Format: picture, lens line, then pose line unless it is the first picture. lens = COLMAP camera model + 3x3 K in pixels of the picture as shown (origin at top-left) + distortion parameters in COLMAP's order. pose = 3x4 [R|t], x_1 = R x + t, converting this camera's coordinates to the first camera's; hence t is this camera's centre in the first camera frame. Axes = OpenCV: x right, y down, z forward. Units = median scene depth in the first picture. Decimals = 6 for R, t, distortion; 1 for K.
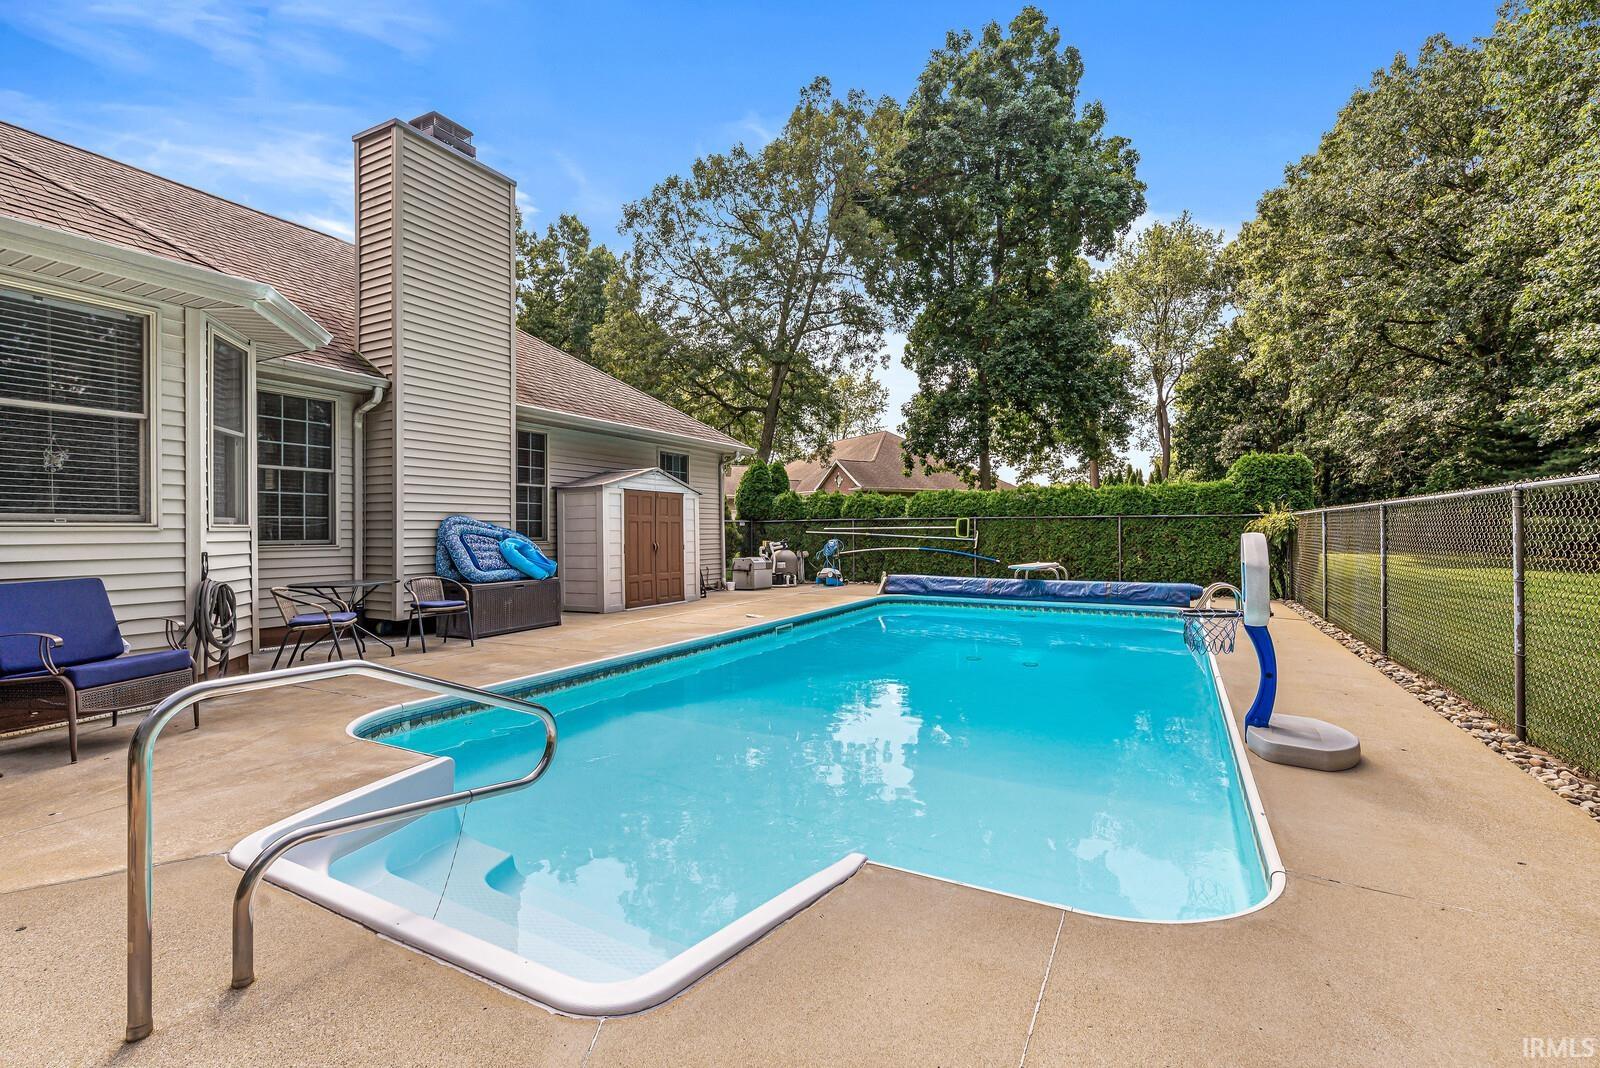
lens RADIAL K [[697.5, 0, 800.0], [0, 697.5, 534.0], [0, 0, 1]] dist [-0.000491, 0.000427]
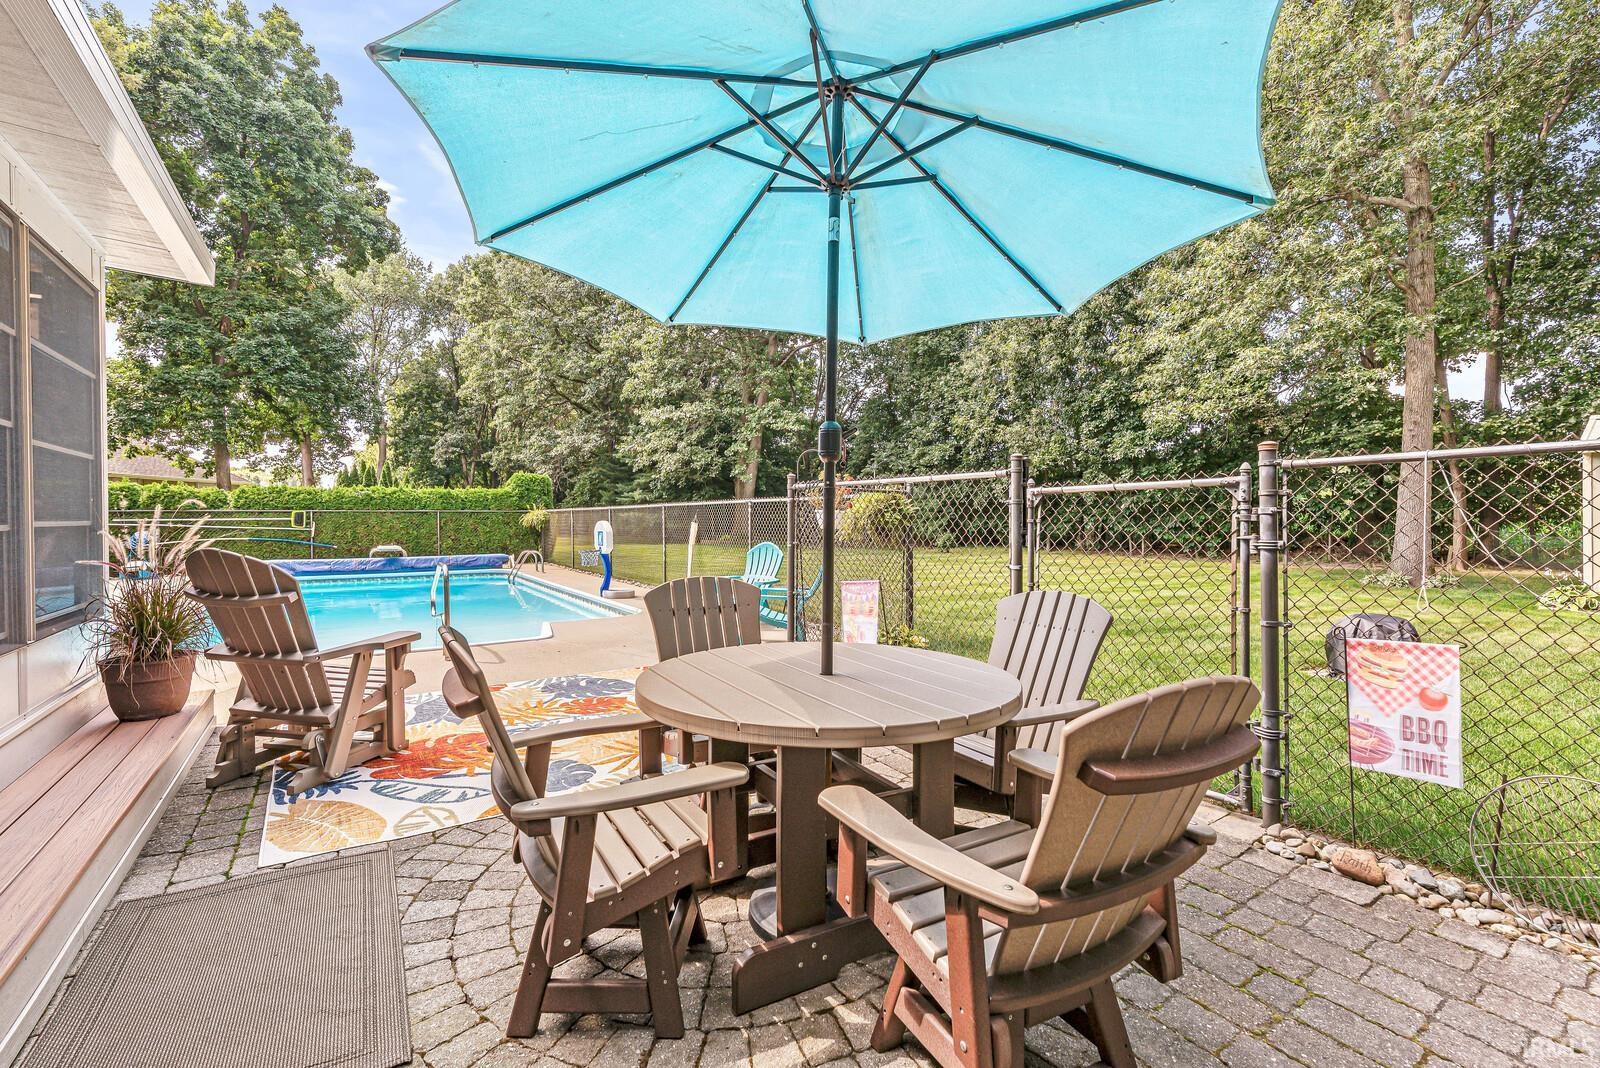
lens RADIAL K [[697.5, 0, 800.0], [0, 697.5, 534.0], [0, 0, 1]] dist [-0.000491, 0.000427]
pose [[0.479067, -0.018066, 0.877592, -0.240921], [0.007852, 0.999836, 0.016296, 0.002052], [-0.877743, -0.000916, 0.479131, -0.172837]]
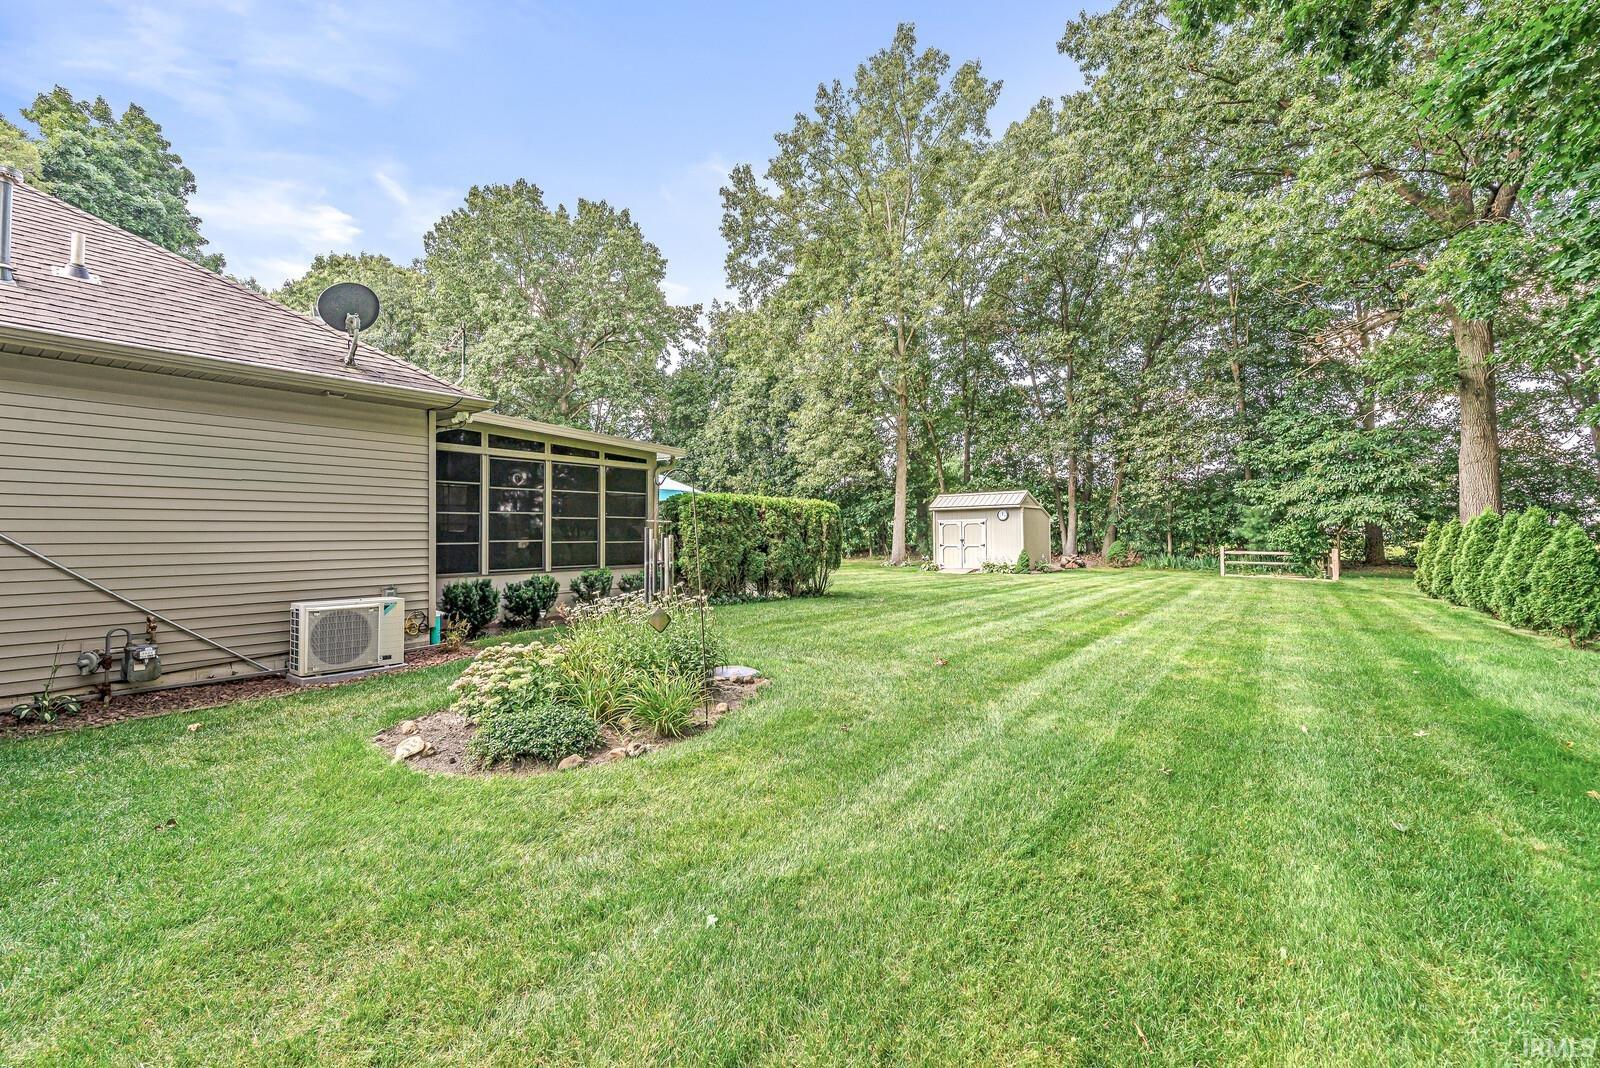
lens RADIAL K [[697.5, 0, 800.0], [0, 697.5, 534.0], [0, 0, 1]] dist [-0.000491, 0.000427]
pose [[0.164422, 0.001003, 0.986390, -0.779126], [0.008118, 0.999964, -0.002370, -0.000961], [-0.986357, 0.008397, 0.164408, -0.376771]]
